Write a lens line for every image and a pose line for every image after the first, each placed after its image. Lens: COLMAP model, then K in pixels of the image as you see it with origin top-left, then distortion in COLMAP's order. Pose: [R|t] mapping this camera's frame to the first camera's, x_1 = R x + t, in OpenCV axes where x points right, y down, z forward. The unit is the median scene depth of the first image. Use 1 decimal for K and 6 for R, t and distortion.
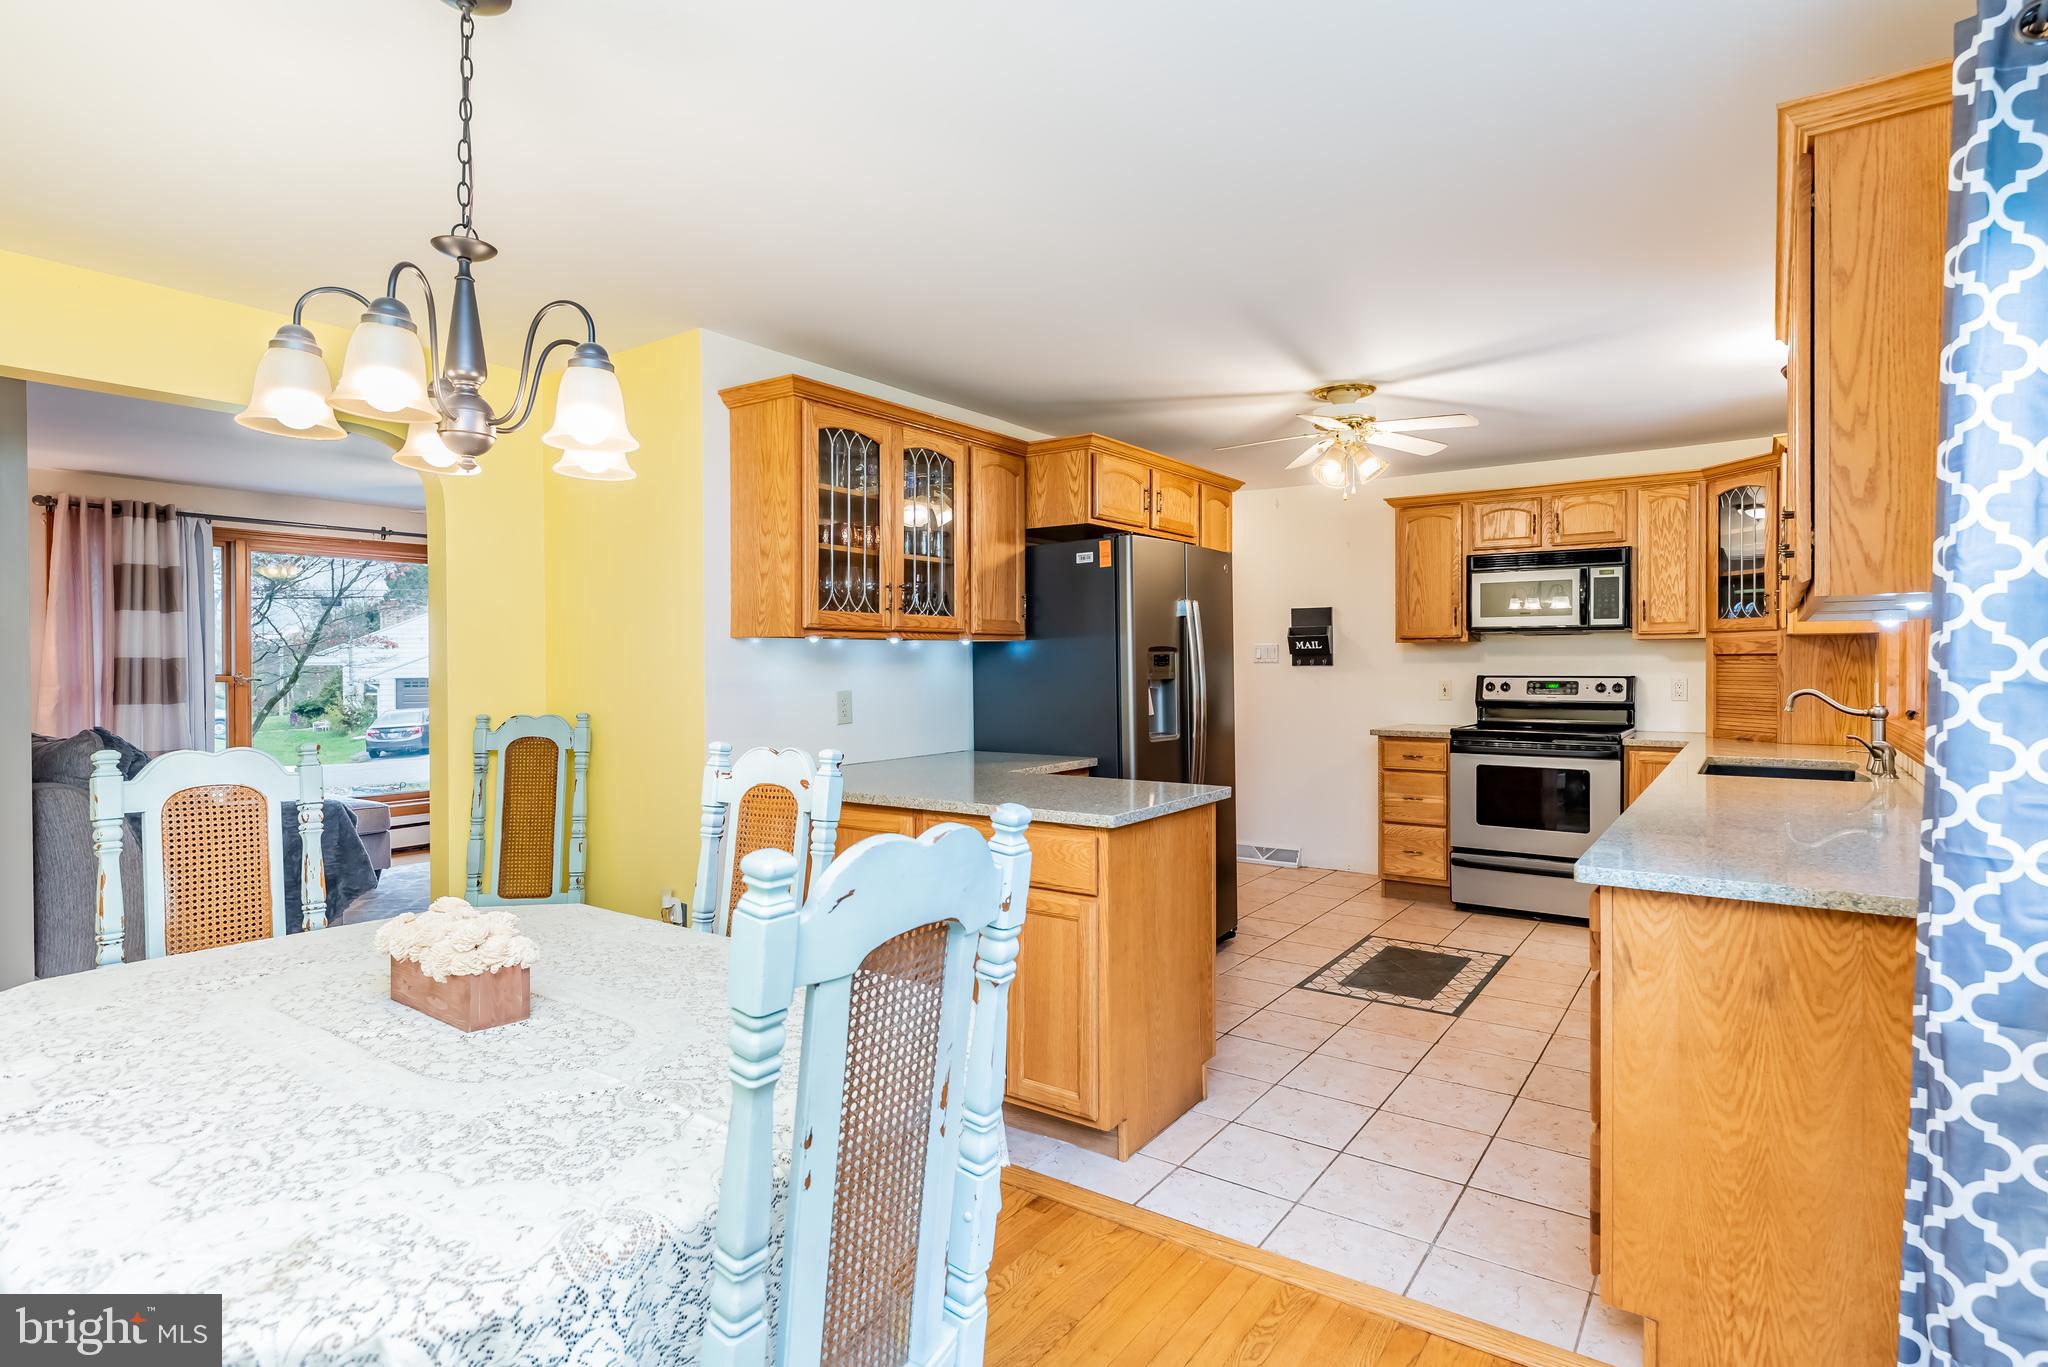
lens RADIAL K [[1011.3, 0, 1058.2], [0, 1011.3, 669.1], [0, 0, 1]] dist [-0.001040, 0.002589]
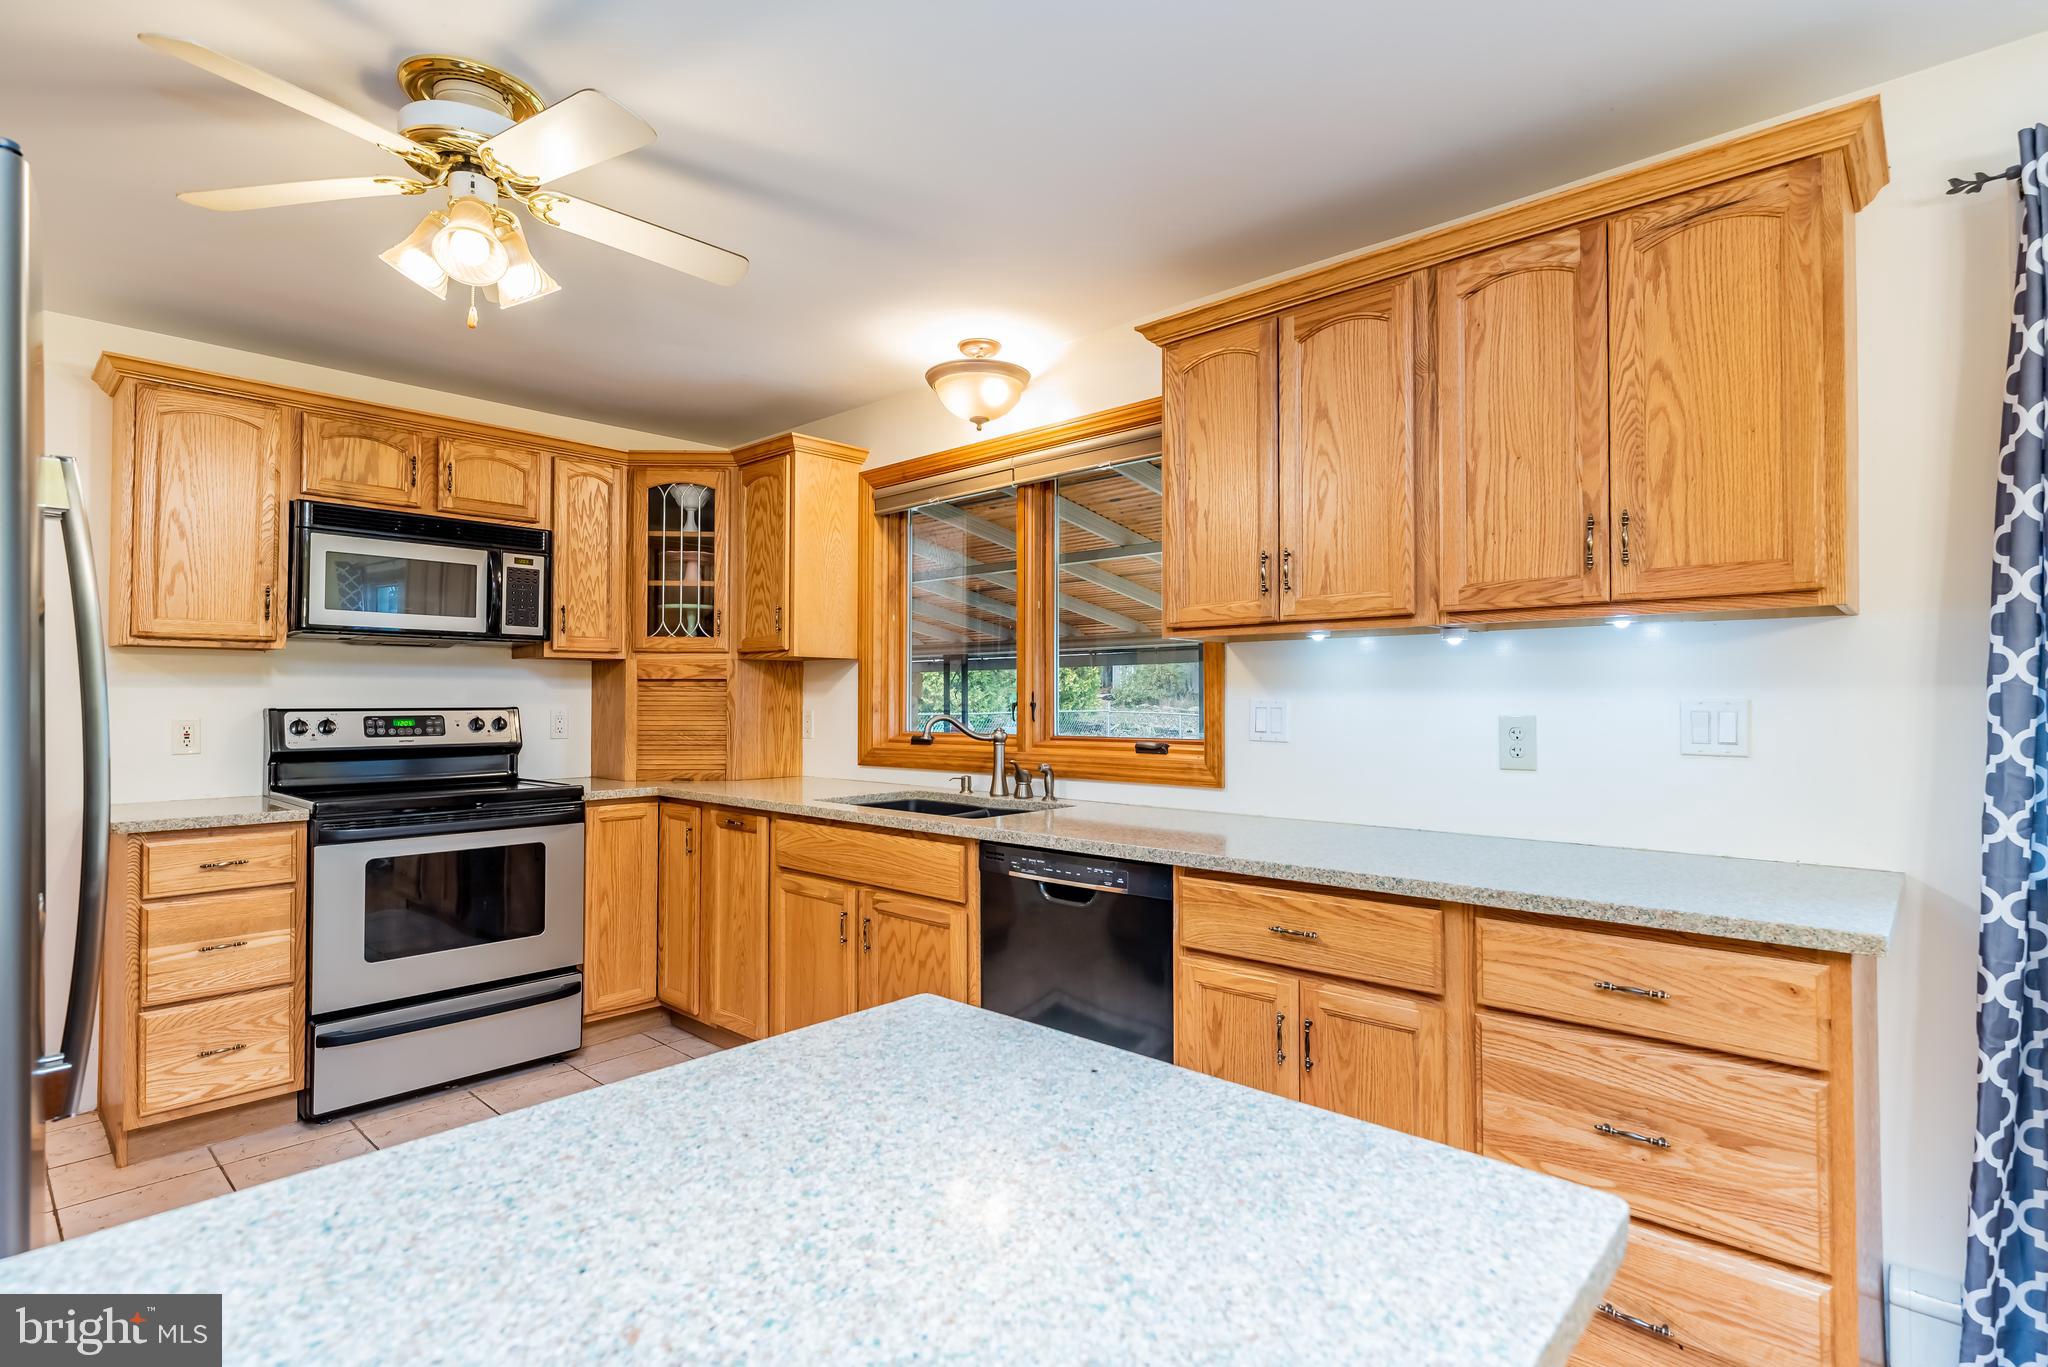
lens RADIAL K [[1011.3, 0, 1053.4], [0, 1011.3, 679.8], [0, 0, 1]] dist [-0.001040, 0.002589]
pose [[0.123591, 0.022685, 0.992074, -0.122259], [0.005254, 0.999710, -0.023514, 0.006777], [-0.992319, 0.008118, 0.123436, 0.553837]]
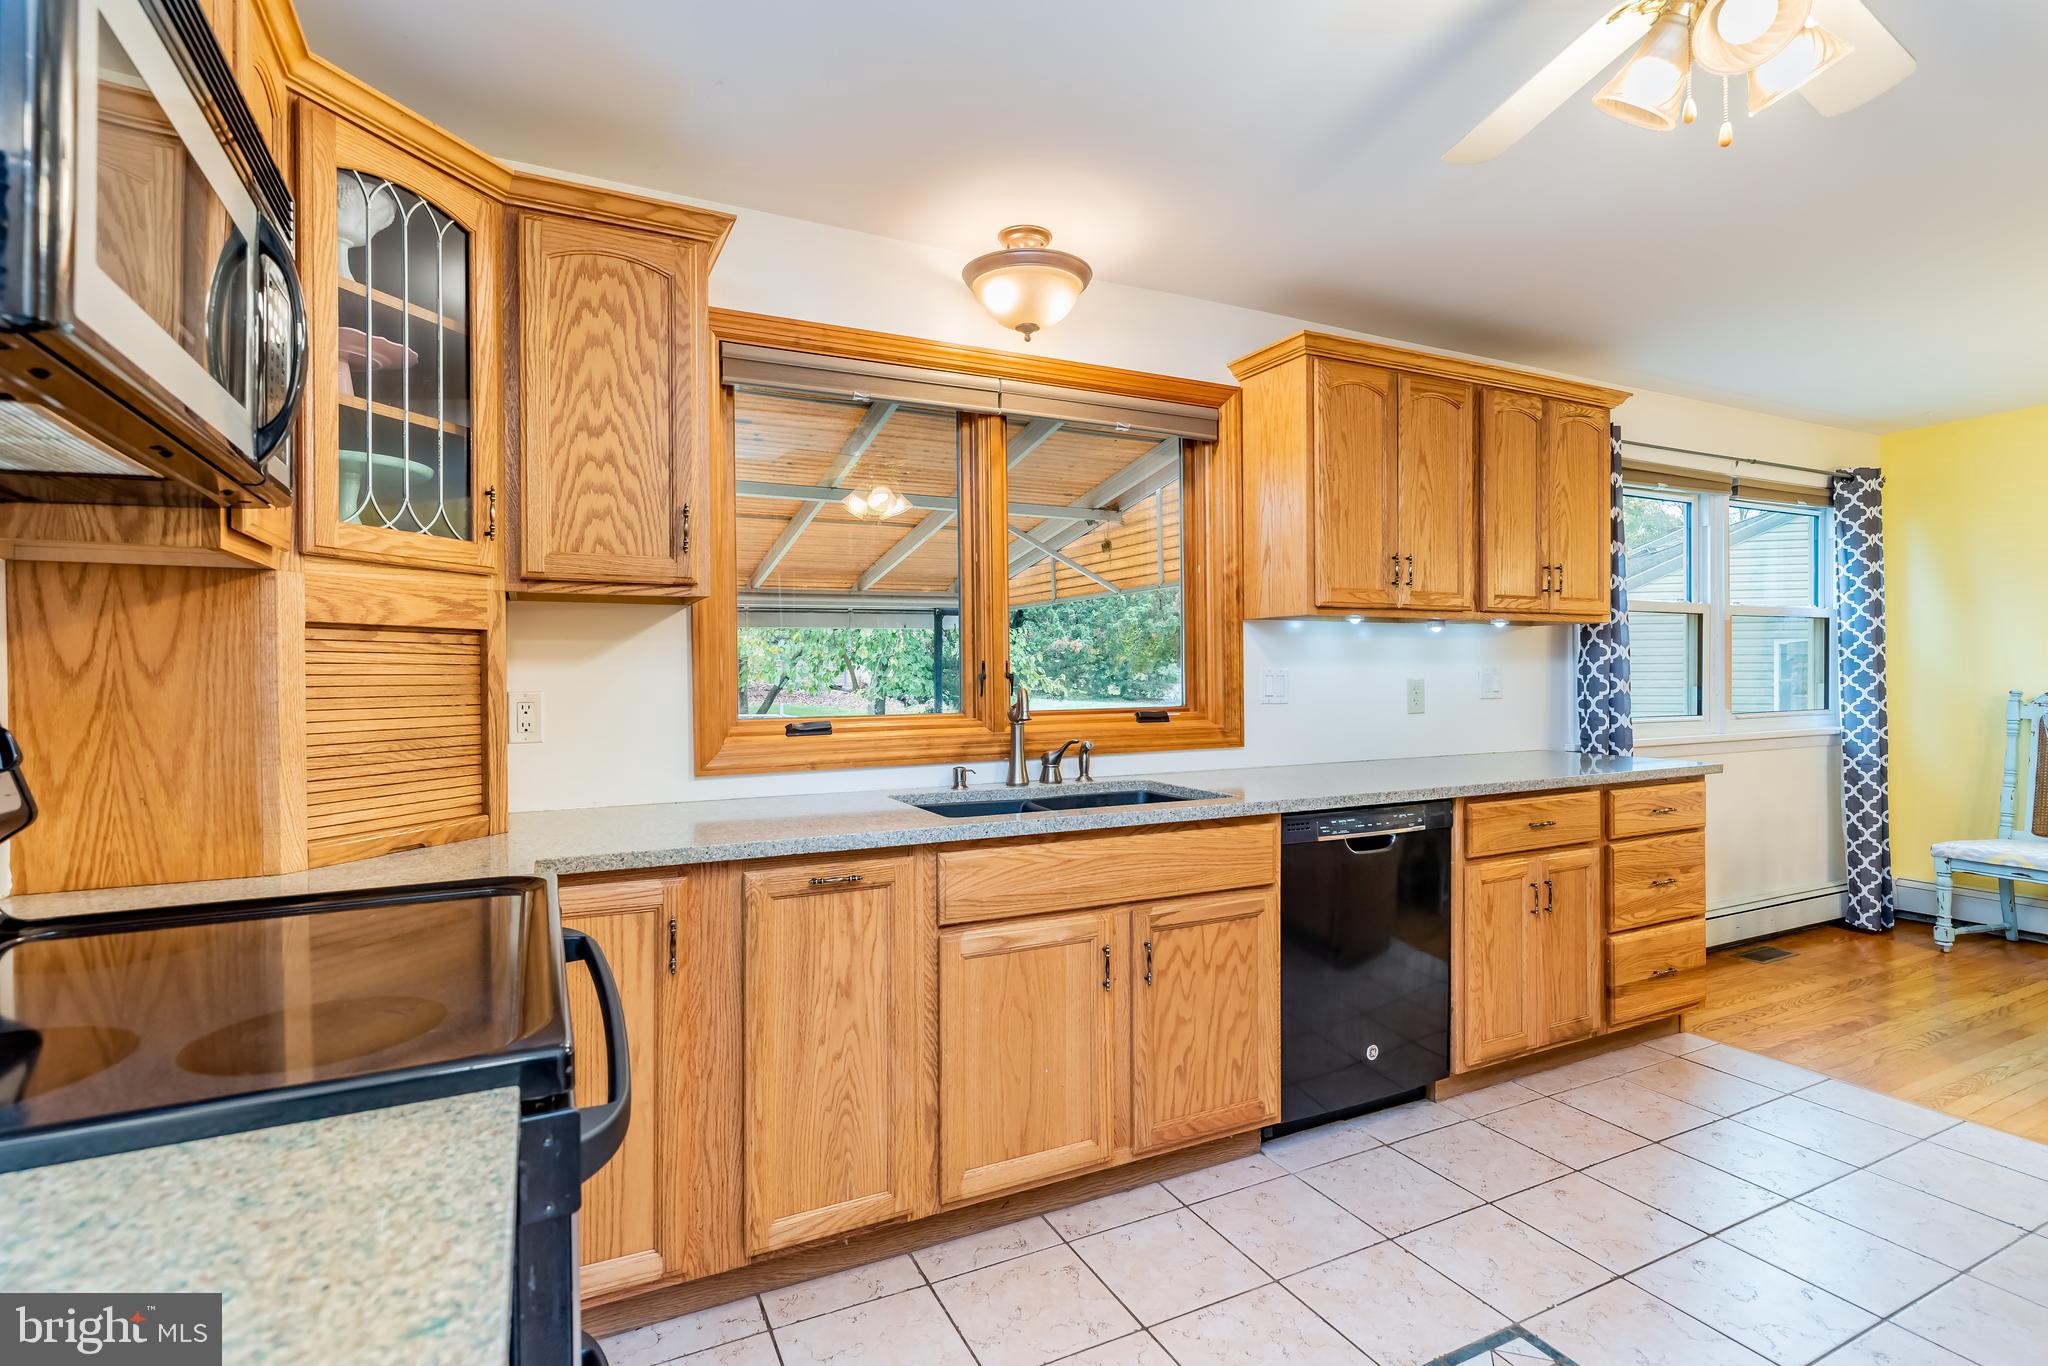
lens RADIAL K [[1011.3, 0, 1081.3], [0, 1011.3, 669.7], [0, 0, 1]] dist [-0.001040, 0.002589]
pose [[-0.890244, 0.007292, 0.455425, 0.261380], [0.009680, 0.999949, 0.002911, 0.002610], [-0.455380, 0.007000, -0.890270, 1.165266]]
